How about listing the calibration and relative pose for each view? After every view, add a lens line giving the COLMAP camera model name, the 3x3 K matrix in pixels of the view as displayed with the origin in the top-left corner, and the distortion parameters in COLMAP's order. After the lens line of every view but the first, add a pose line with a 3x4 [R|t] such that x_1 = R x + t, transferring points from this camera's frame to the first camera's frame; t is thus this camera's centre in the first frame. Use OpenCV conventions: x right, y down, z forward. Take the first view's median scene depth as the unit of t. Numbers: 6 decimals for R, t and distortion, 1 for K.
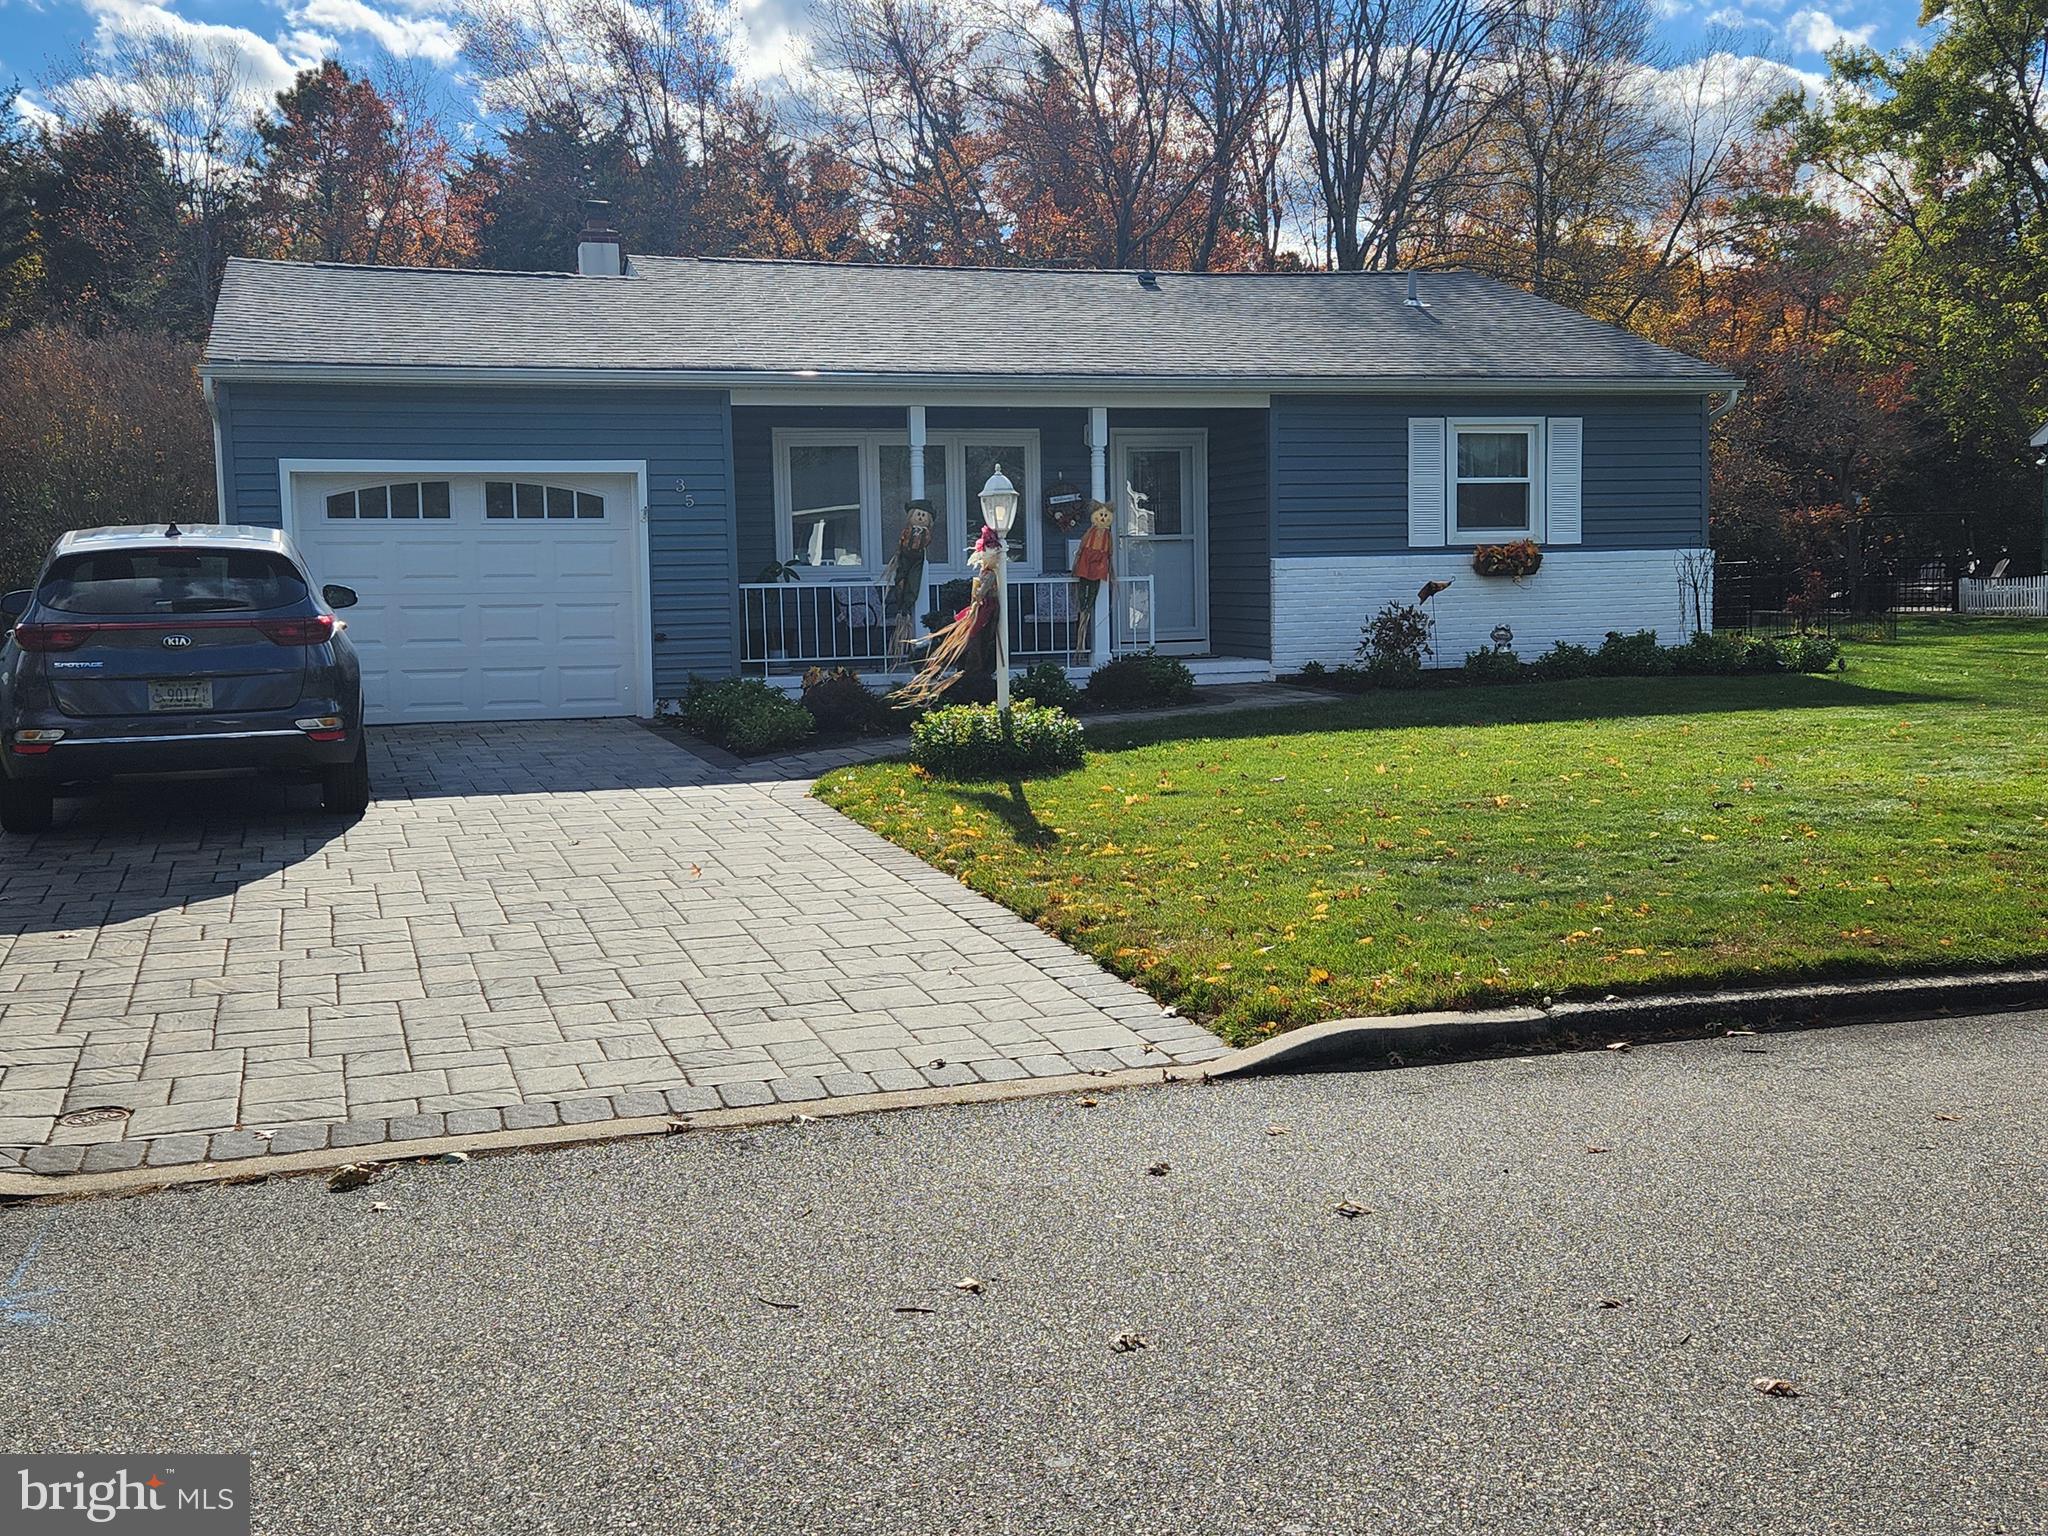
lens RADIAL K [[2087.2, 0, 1024.0], [0, 2087.2, 768.0], [0, 0, 1]] dist [0.082128, -0.014594]
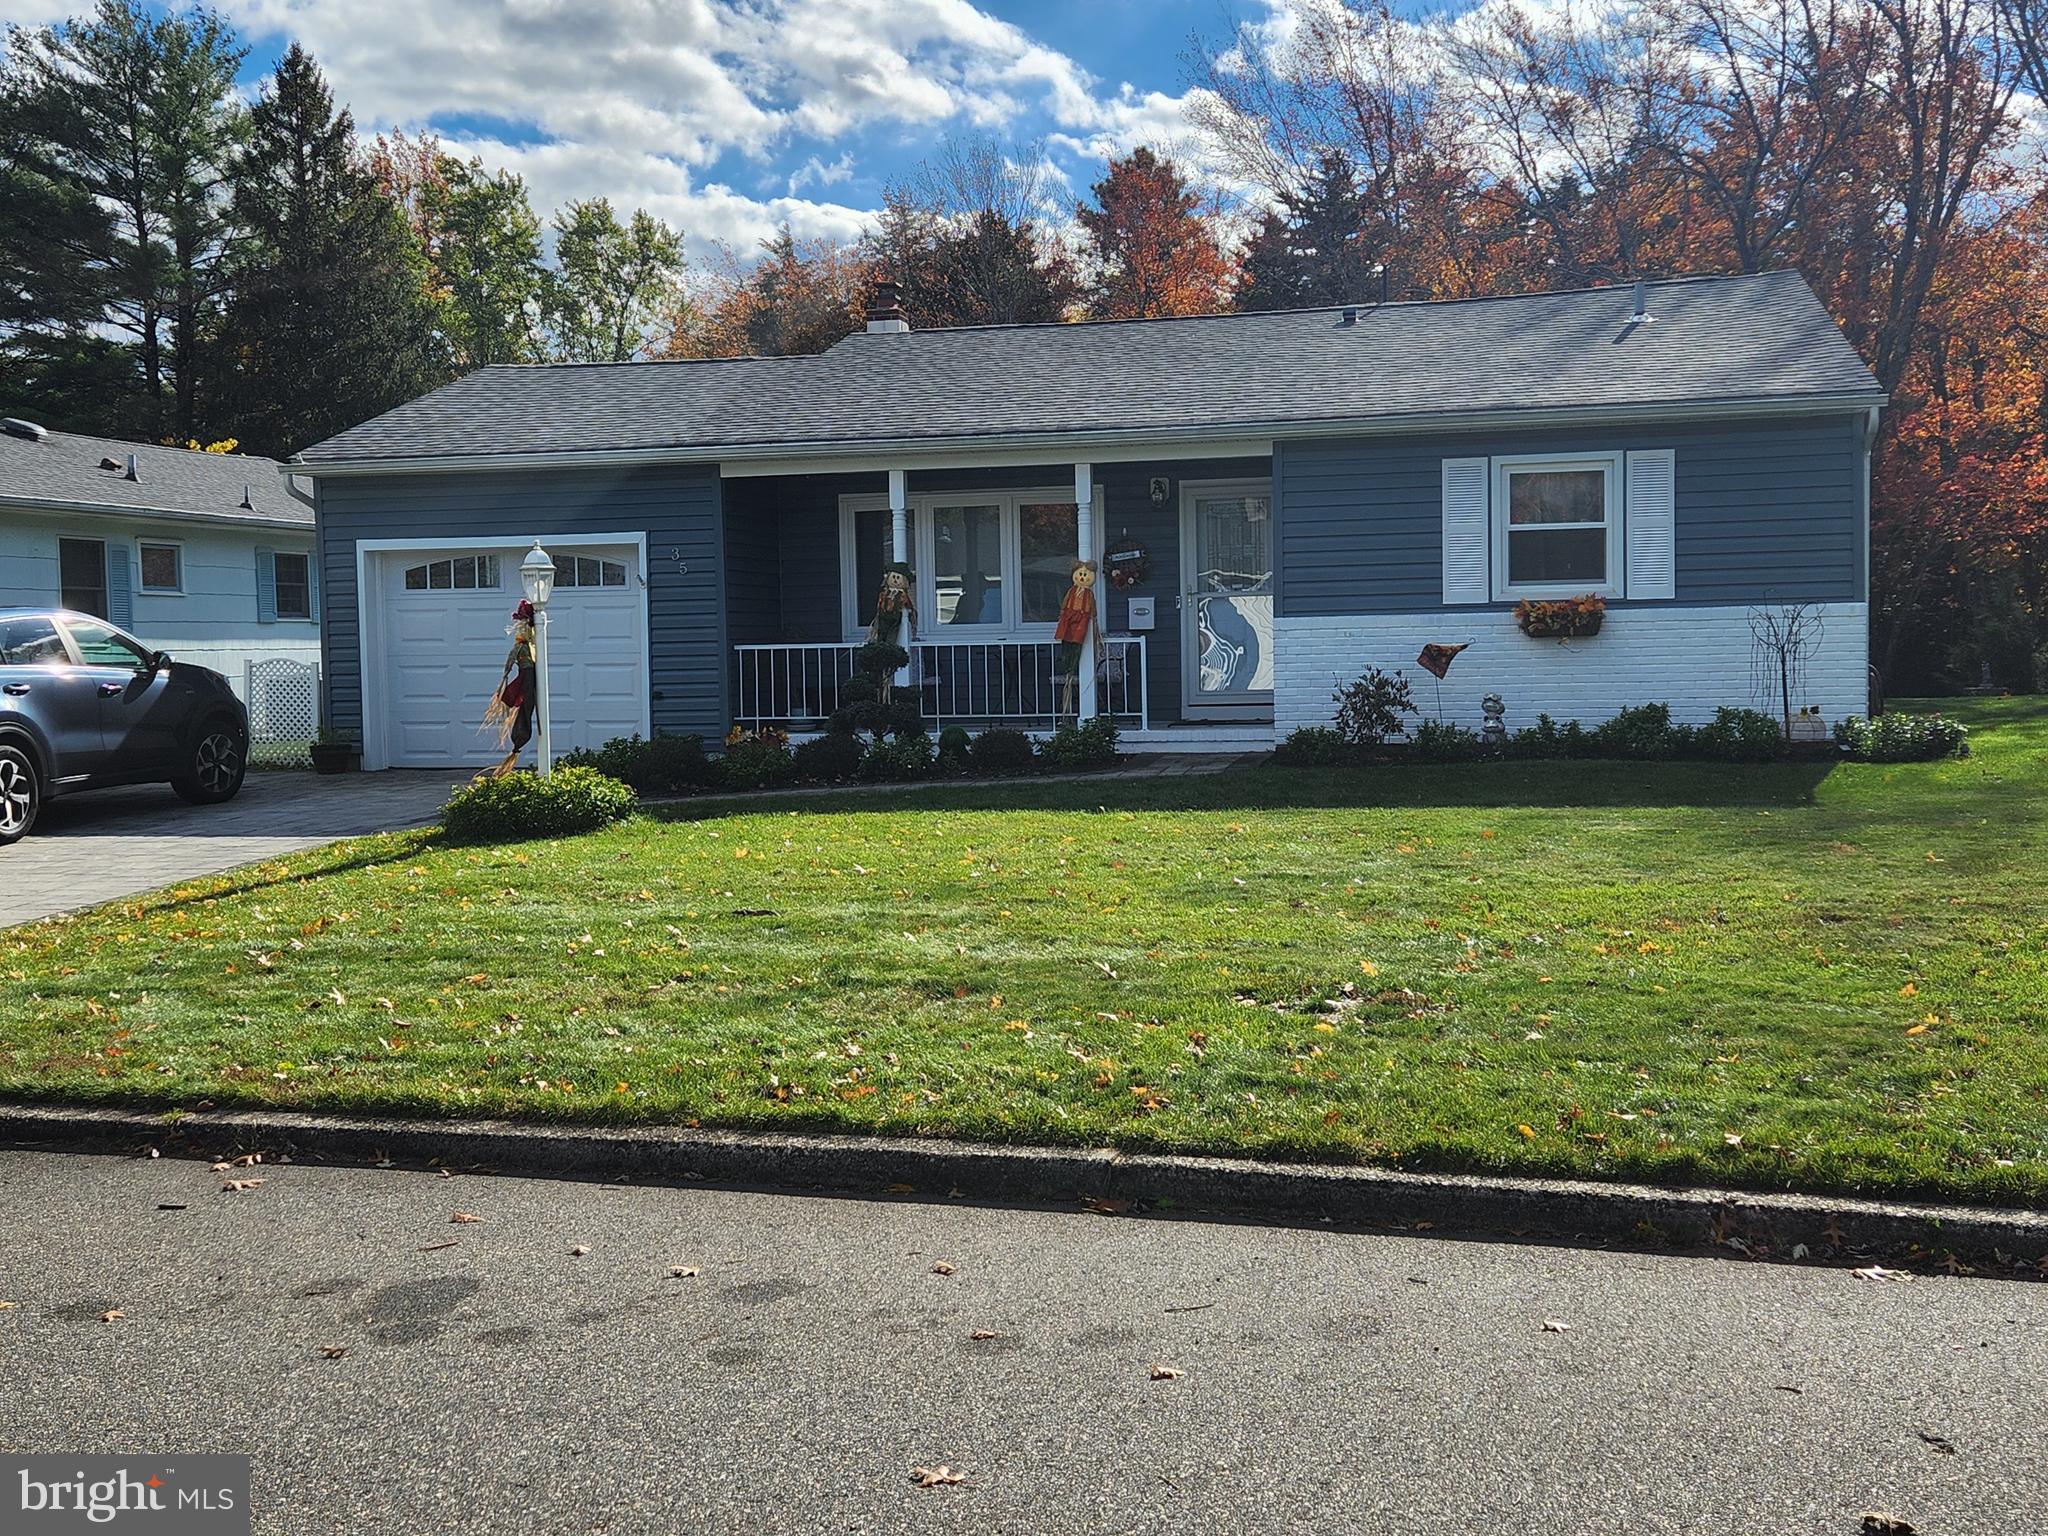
lens RADIAL K [[2087.2, 0, 1024.0], [0, 2087.2, 768.0], [0, 0, 1]] dist [0.082128, -0.014594]
pose [[0.867244, 0.032371, -0.496831, 0.472867], [-0.041163, 0.999130, -0.006753, -0.023090], [0.496180, 0.026307, 0.867821, 0.145765]]
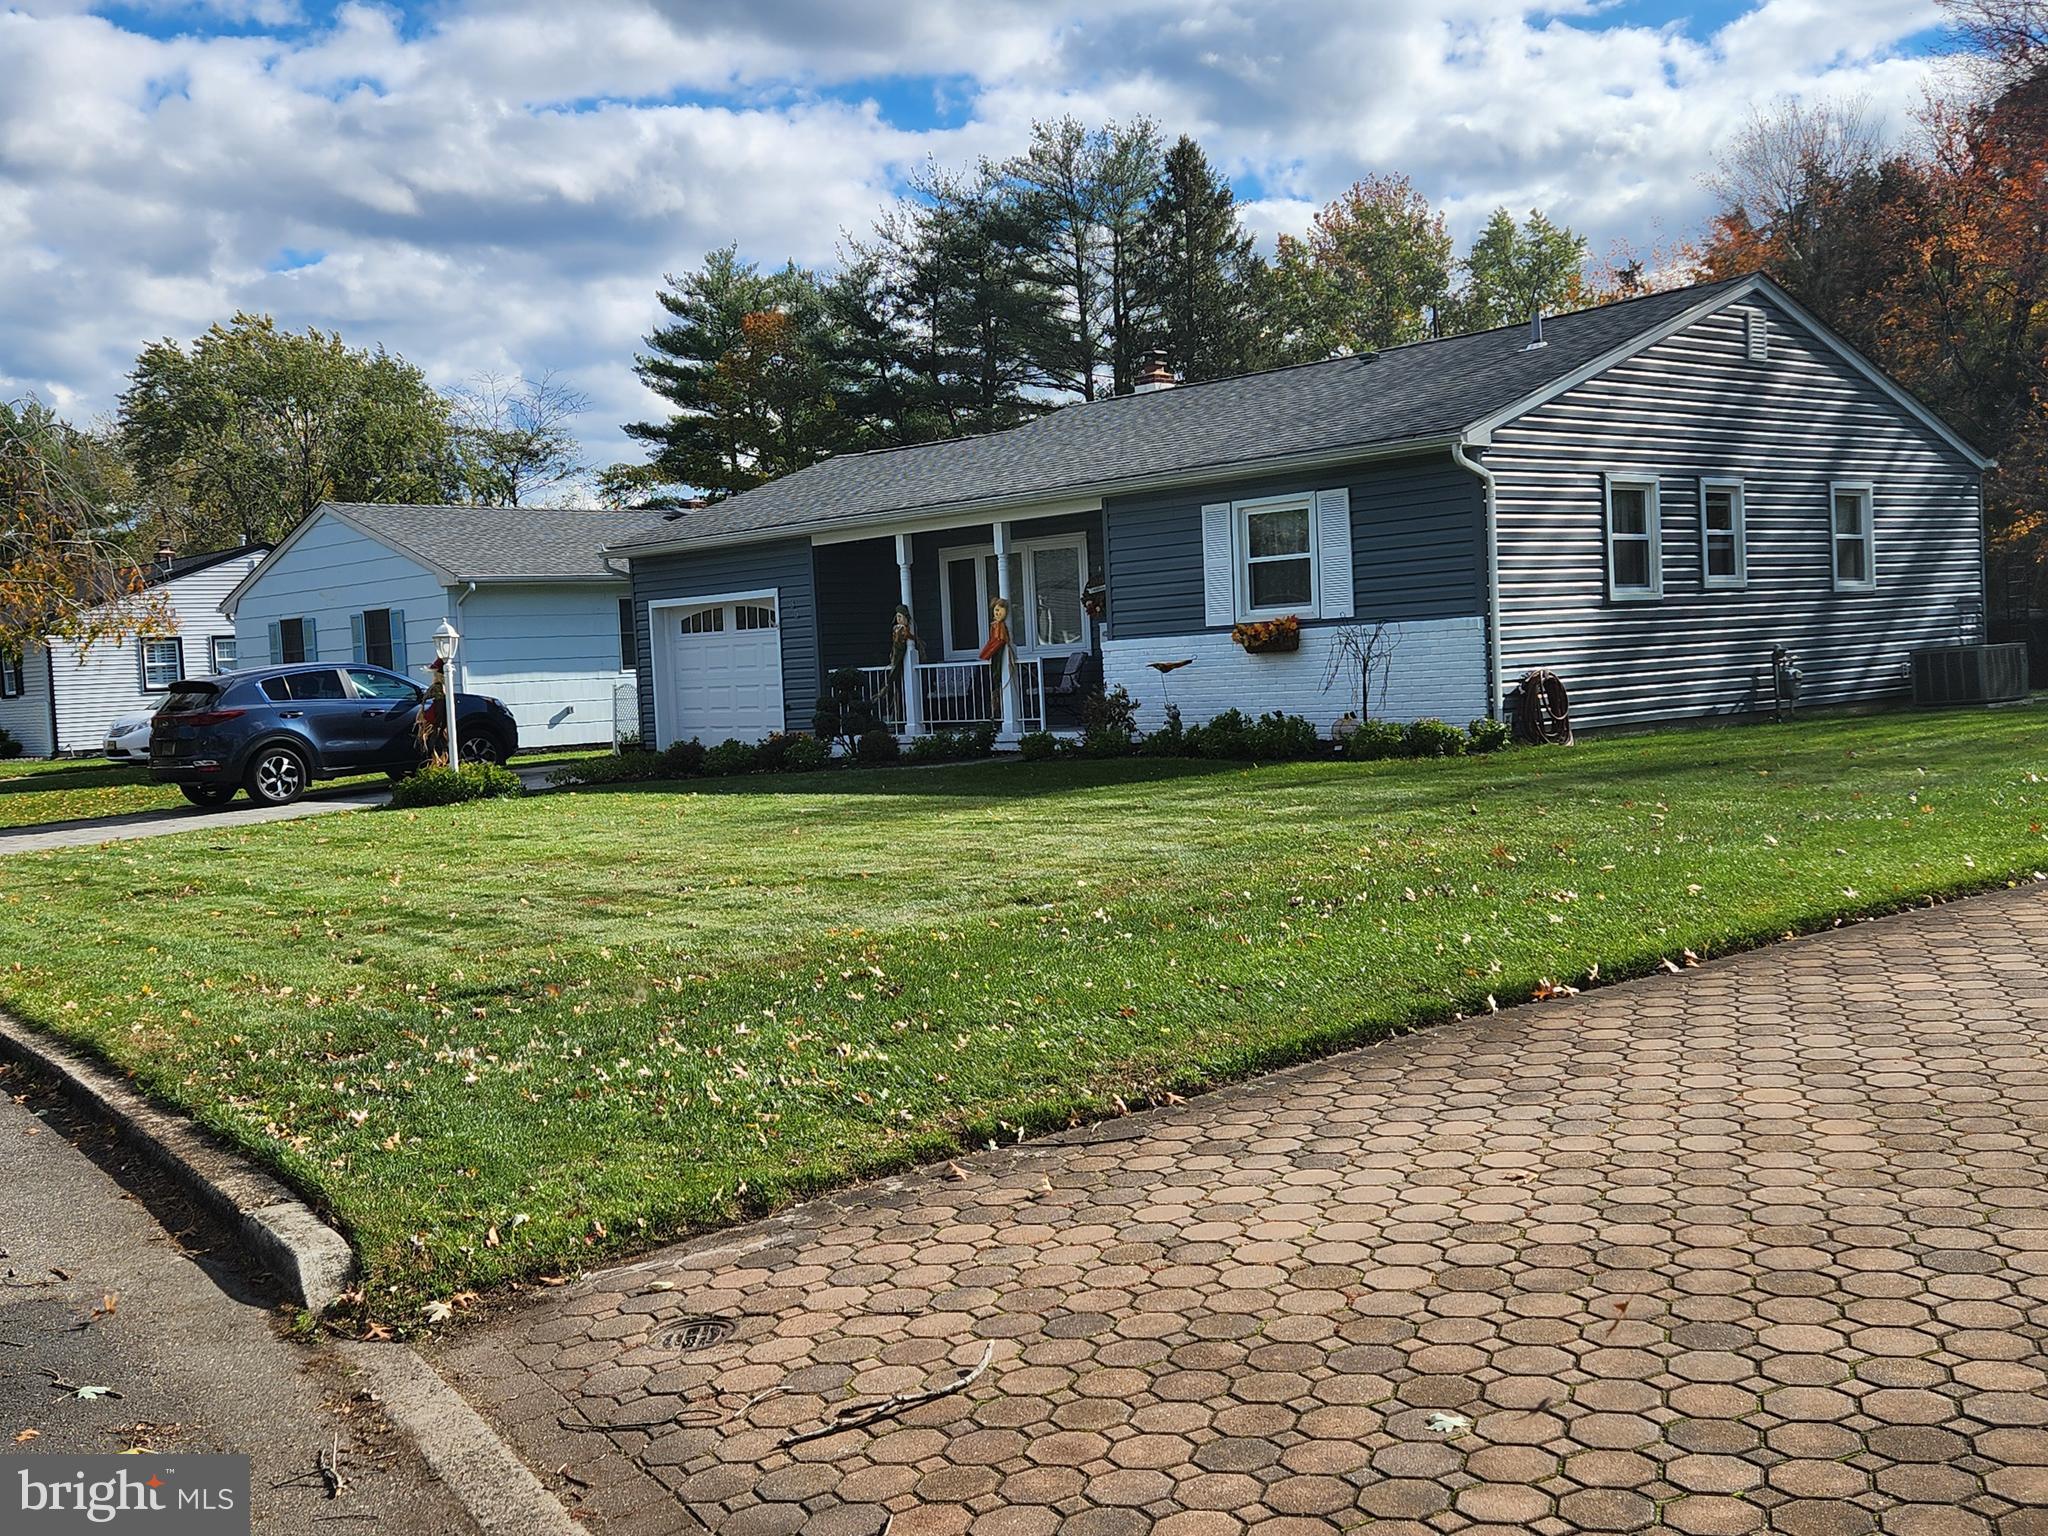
lens RADIAL K [[2087.2, 0, 1024.0], [0, 2087.2, 768.0], [0, 0, 1]] dist [0.082128, -0.014594]
pose [[0.443422, 0.040686, -0.895389, 1.091672], [-0.038136, 0.998921, 0.026505, -0.058631], [0.895501, 0.022394, 0.444495, 0.450074]]
